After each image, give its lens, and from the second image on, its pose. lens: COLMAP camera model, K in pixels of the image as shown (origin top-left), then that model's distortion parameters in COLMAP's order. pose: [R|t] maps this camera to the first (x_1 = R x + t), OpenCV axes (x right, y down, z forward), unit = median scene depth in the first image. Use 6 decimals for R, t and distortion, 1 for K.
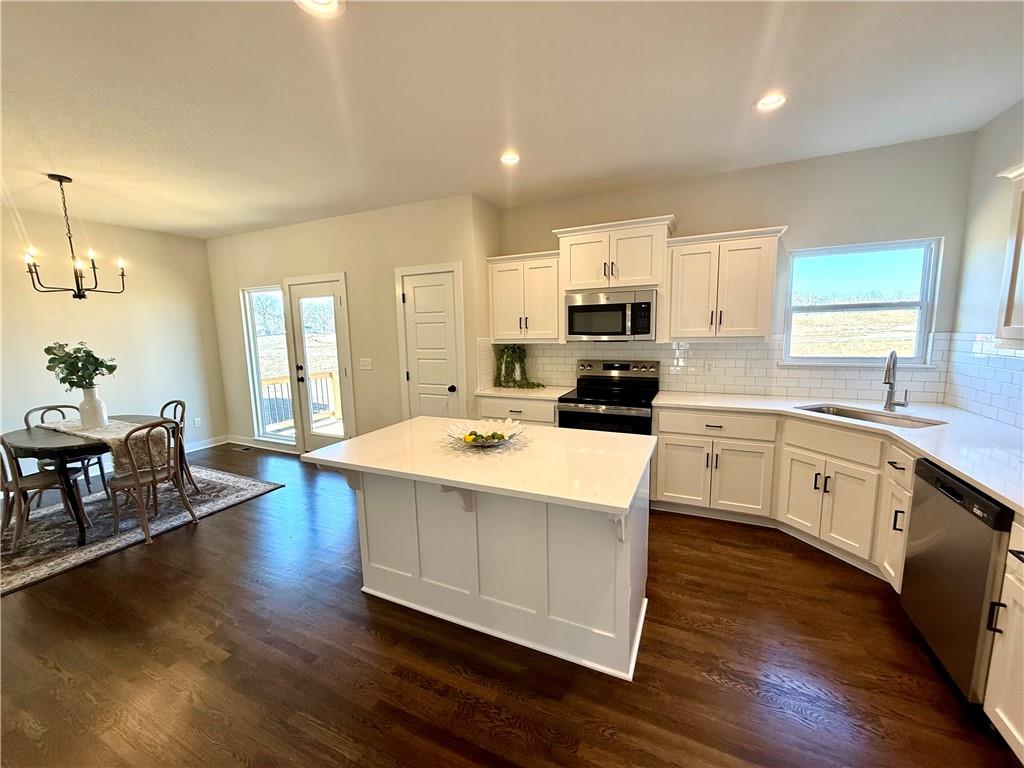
lens RADIAL K [[407.6, 0, 508.9], [0, 407.6, 383.3], [0, 0, 1]] dist [0.001195, -0.000065]
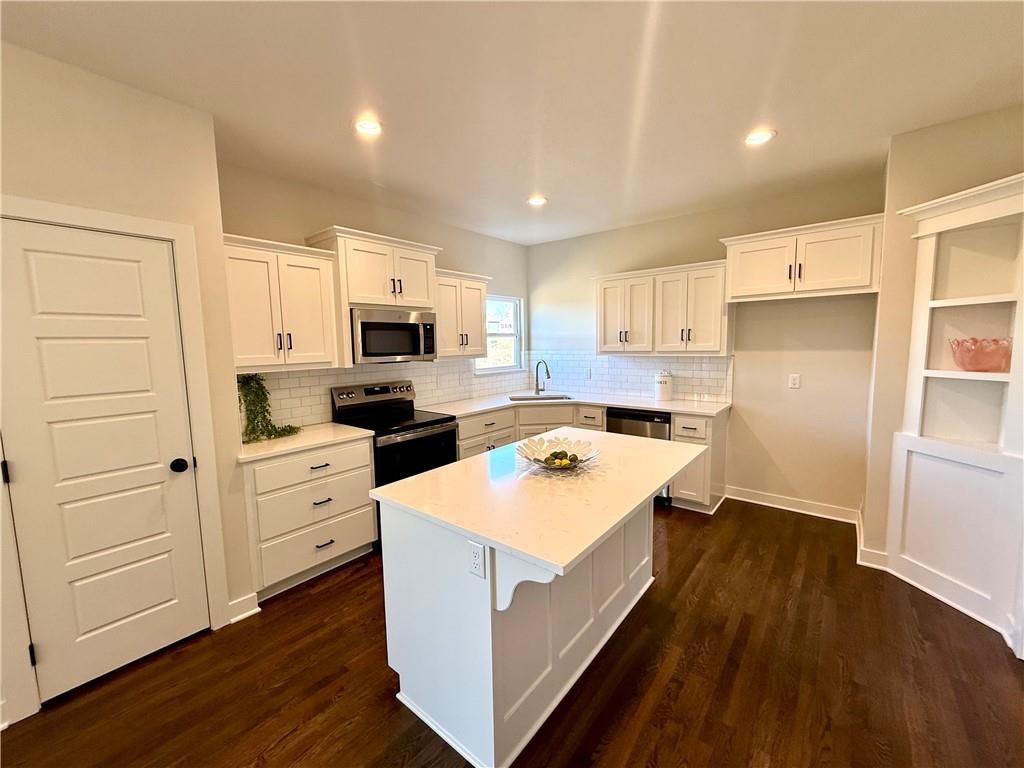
lens RADIAL K [[407.6, 0, 509.0], [0, 407.6, 383.8], [0, 0, 1]] dist [0.001195, -0.000065]
pose [[0.241249, -0.081627, 0.967024, -0.638302], [0.143699, 0.988477, 0.047588, -0.064892], [-0.959765, 0.127480, 0.250199, 0.550504]]
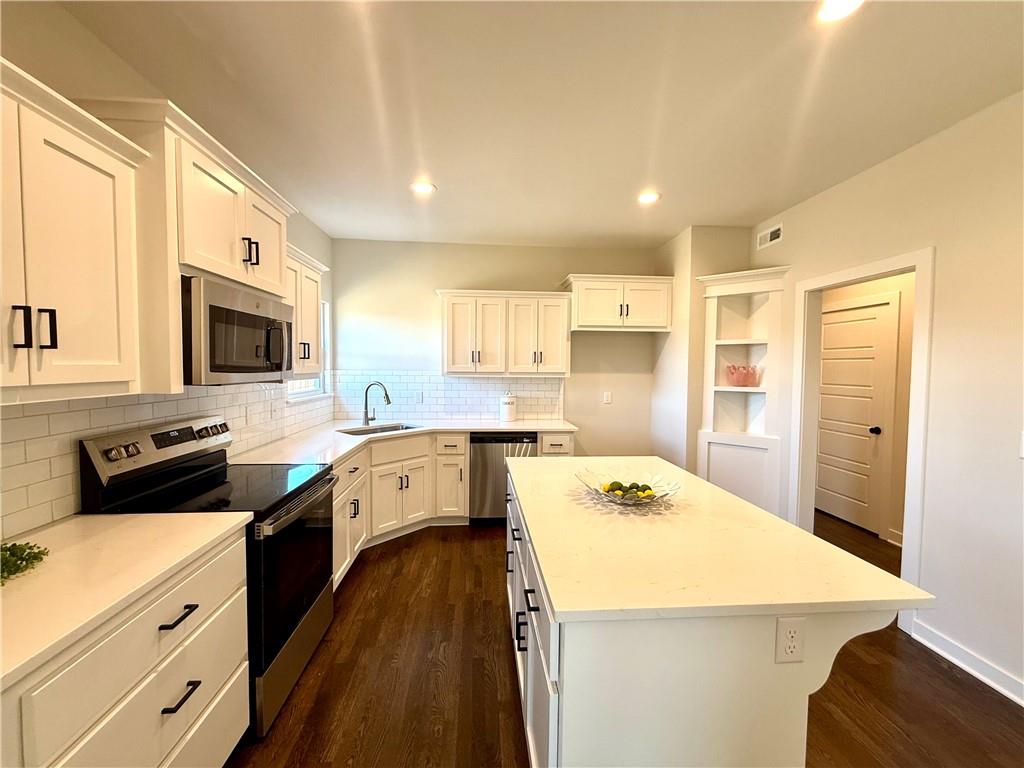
lens RADIAL K [[407.6, 0, 509.1], [0, 407.6, 383.4], [0, 0, 1]] dist [0.001195, -0.000065]
pose [[-0.497469, -0.020710, 0.867234, -0.414831], [0.116387, 0.989083, 0.090383, -0.116476], [-0.859639, 0.145898, -0.489628, 1.014326]]
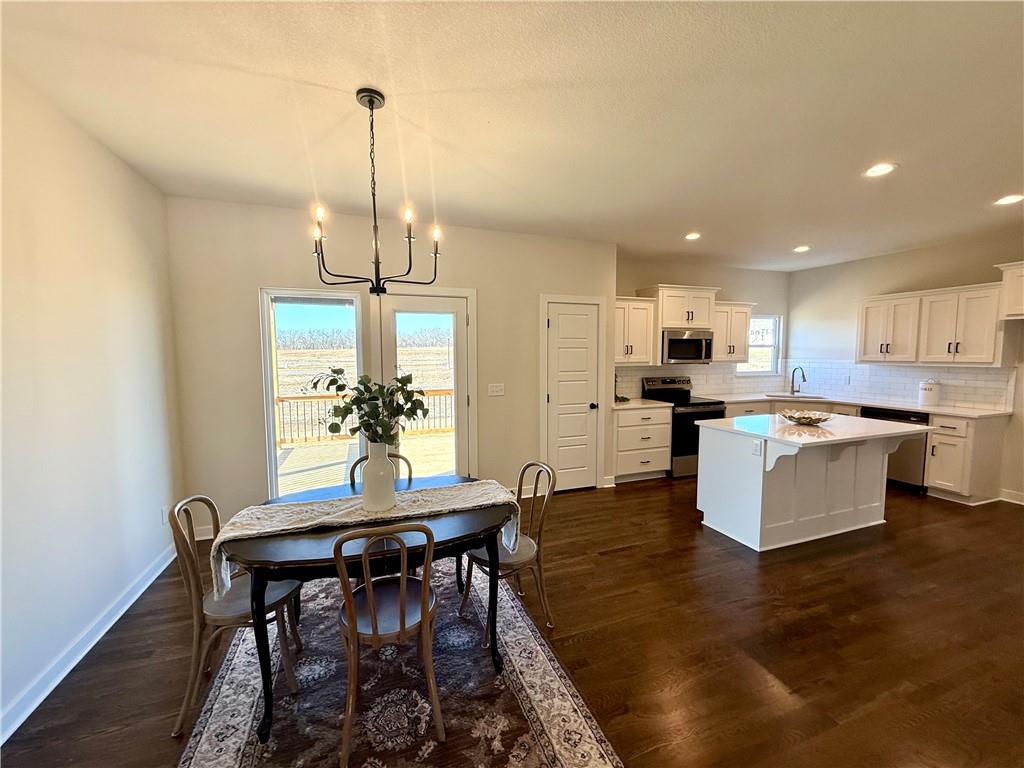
lens RADIAL K [[407.6, 0, 510.2], [0, 407.6, 384.1], [0, 0, 1]] dist [0.001195, -0.000065]
pose [[0.704626, -0.037470, 0.708588, -1.325800], [0.084419, 0.995939, -0.031282, -0.038110], [-0.704539, 0.081861, 0.704928, 0.433480]]
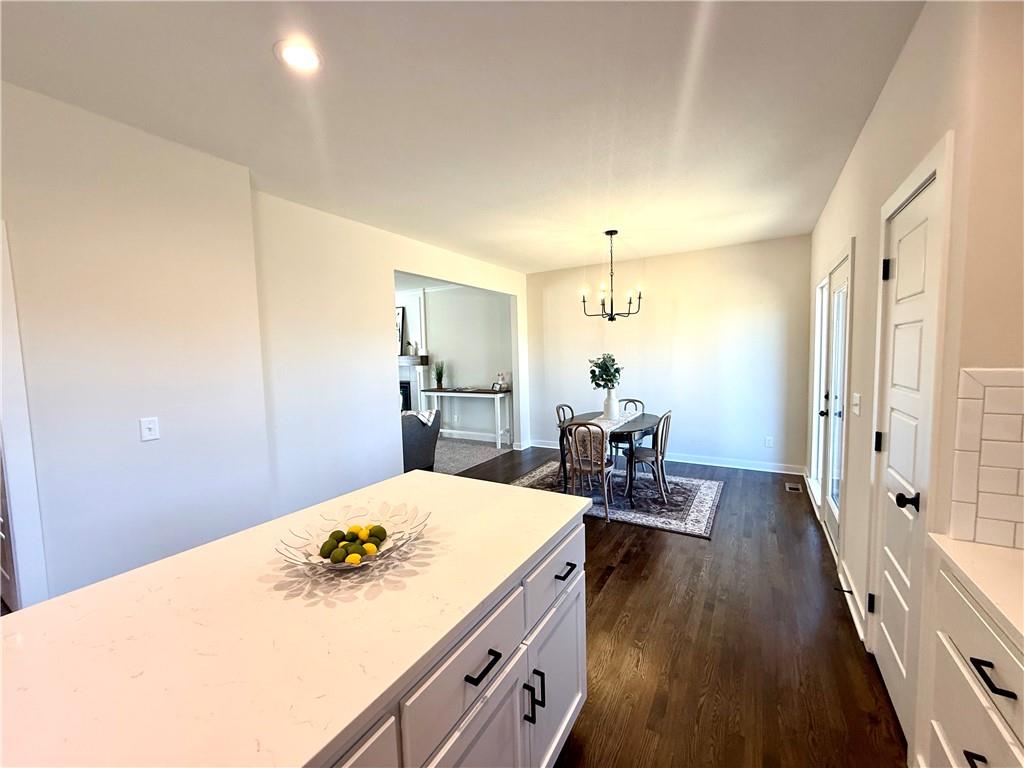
lens RADIAL K [[407.6, 0, 506.2], [0, 407.6, 382.9], [0, 0, 1]] dist [0.001195, -0.000065]
pose [[-0.098906, 0.095587, -0.990495, 0.300918], [-0.103360, 0.989005, 0.105764, -0.112795], [0.989714, 0.112838, -0.087938, 0.791320]]
